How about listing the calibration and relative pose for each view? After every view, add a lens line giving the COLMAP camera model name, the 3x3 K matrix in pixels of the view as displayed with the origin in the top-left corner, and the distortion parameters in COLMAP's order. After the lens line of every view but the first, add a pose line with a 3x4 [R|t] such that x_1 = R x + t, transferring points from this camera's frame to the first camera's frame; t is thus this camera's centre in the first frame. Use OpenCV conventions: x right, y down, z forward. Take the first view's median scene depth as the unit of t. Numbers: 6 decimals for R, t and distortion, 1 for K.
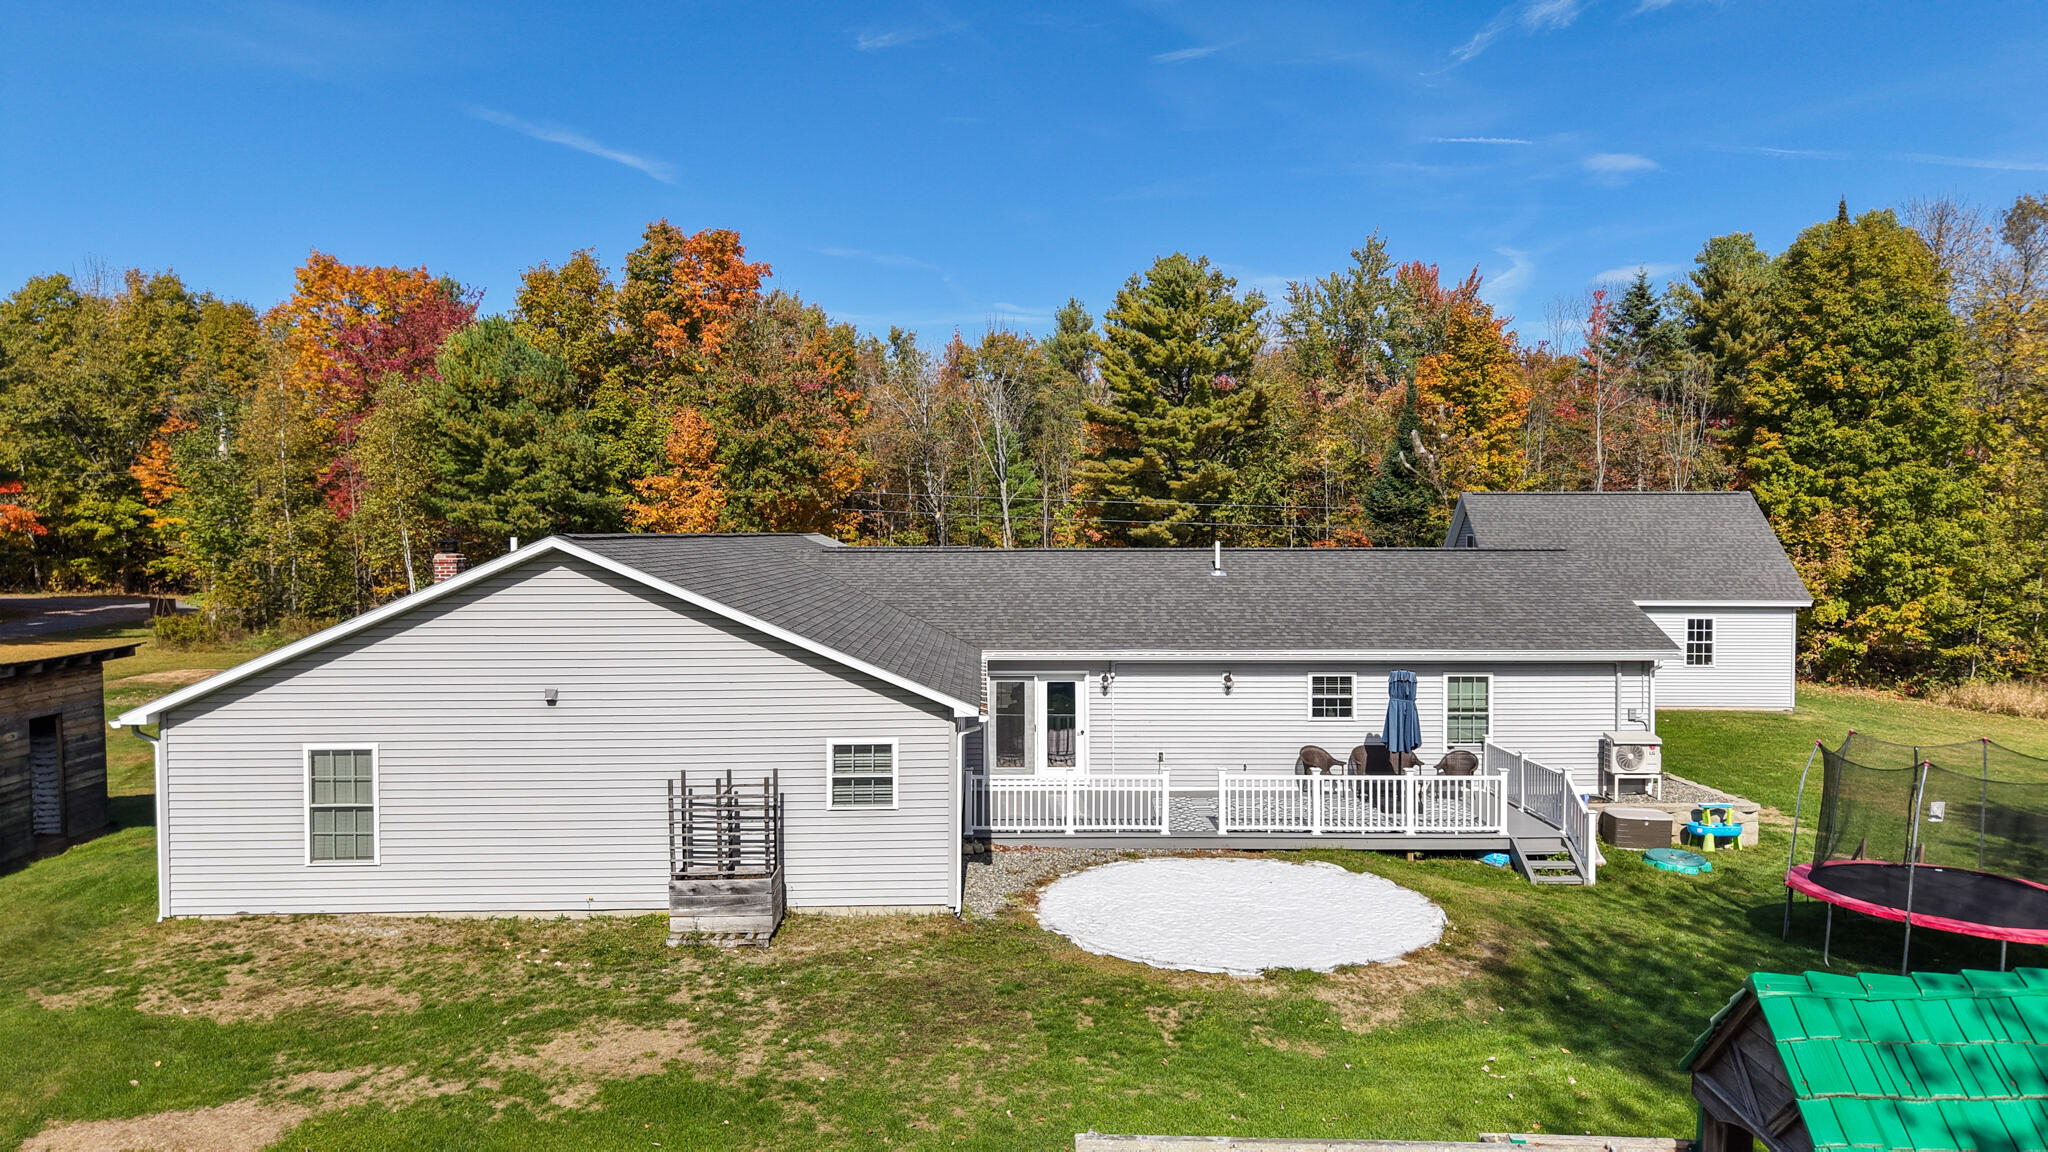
lens RADIAL K [[1412.4, 0, 1101.8], [0, 1412.4, 530.4], [0, 0, 1]] dist [0.043586, -0.048713]
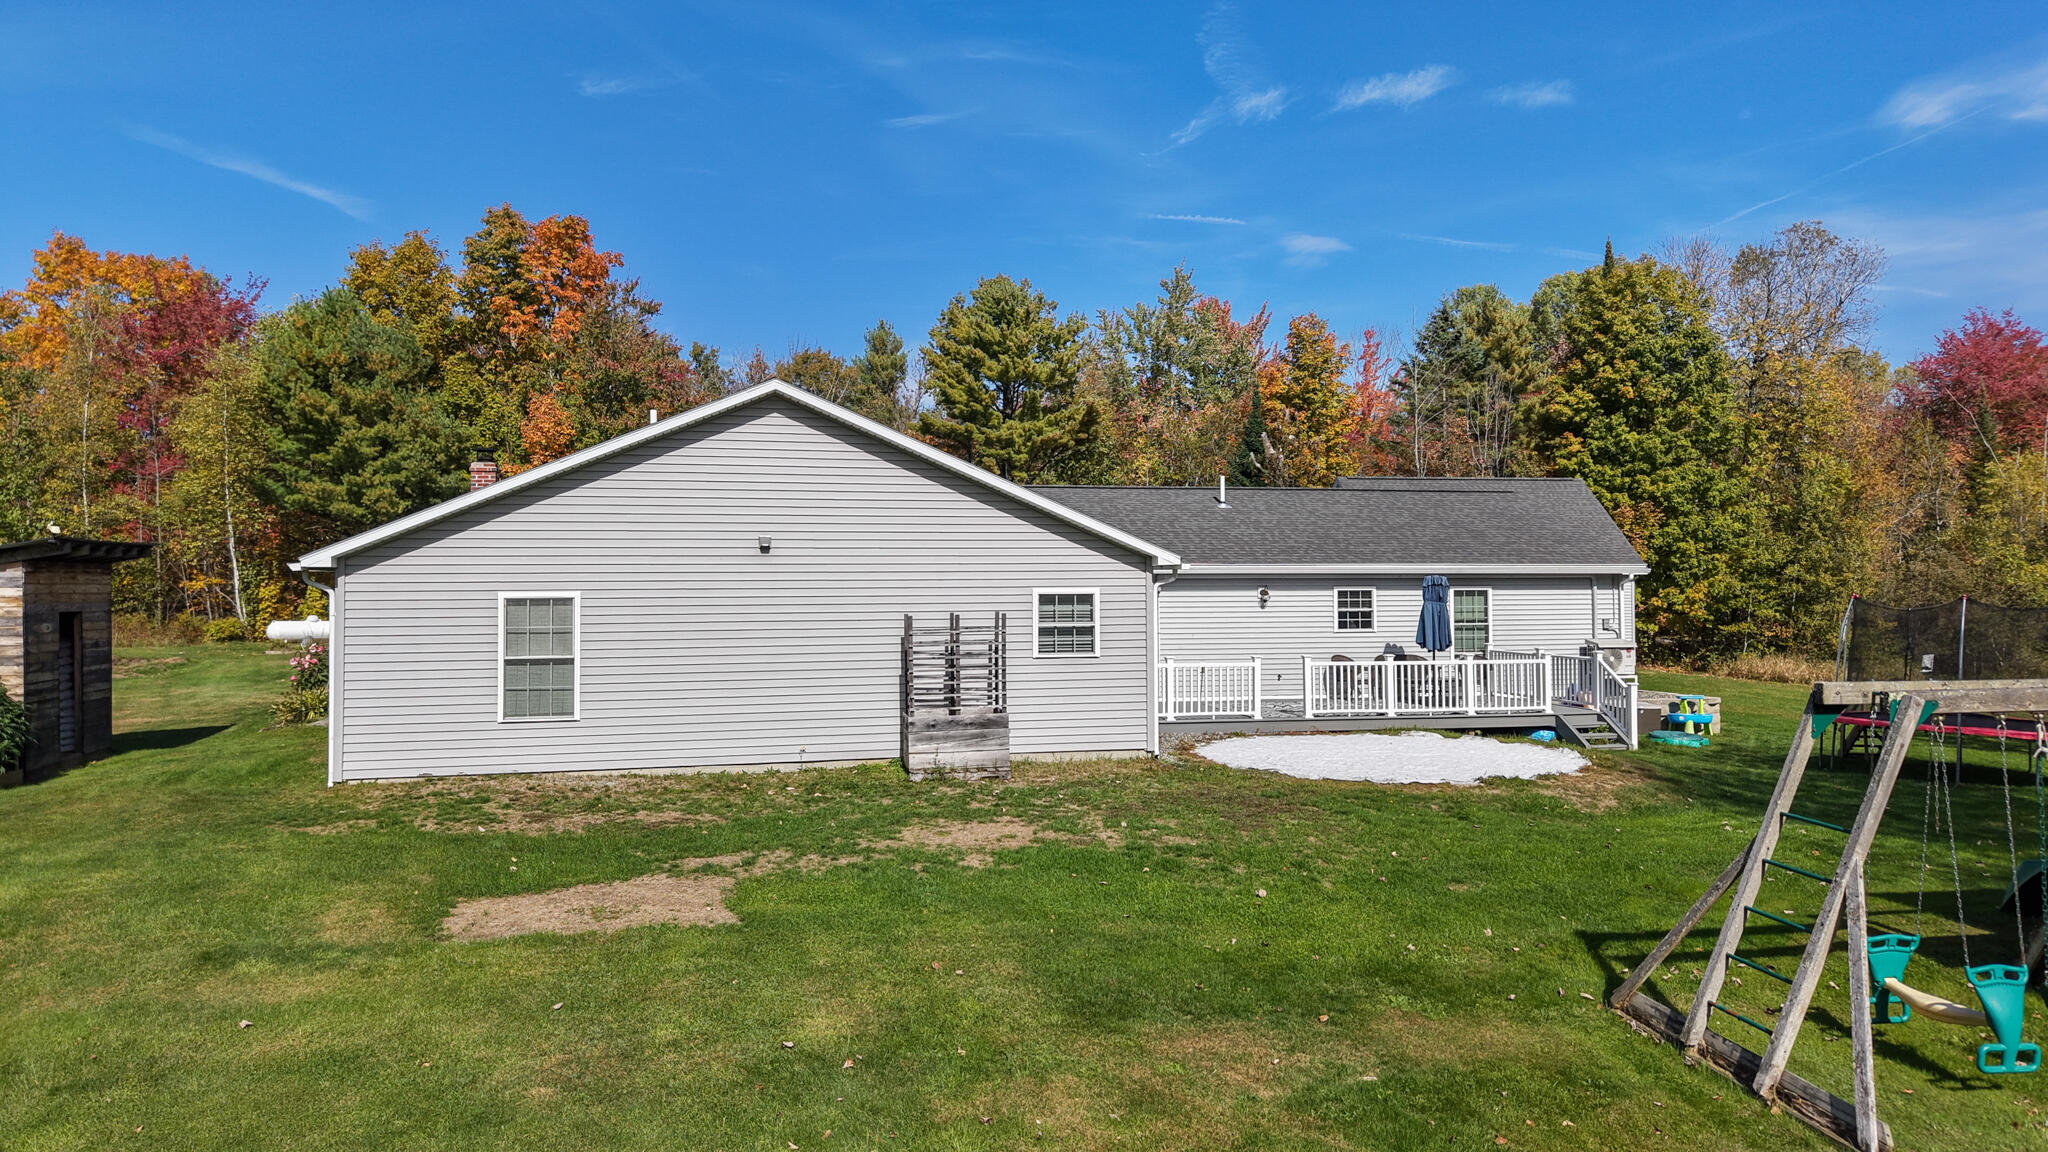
lens RADIAL K [[1404.6, 0, 1037.5], [0, 1404.6, 571.8], [0, 0, 1]] dist [0.047880, -0.042900]
pose [[0.979946, -0.002044, 0.199252, -0.166741], [0.008796, 0.999416, -0.033008, 0.071651], [-0.199068, 0.034099, 0.979392, 0.003243]]
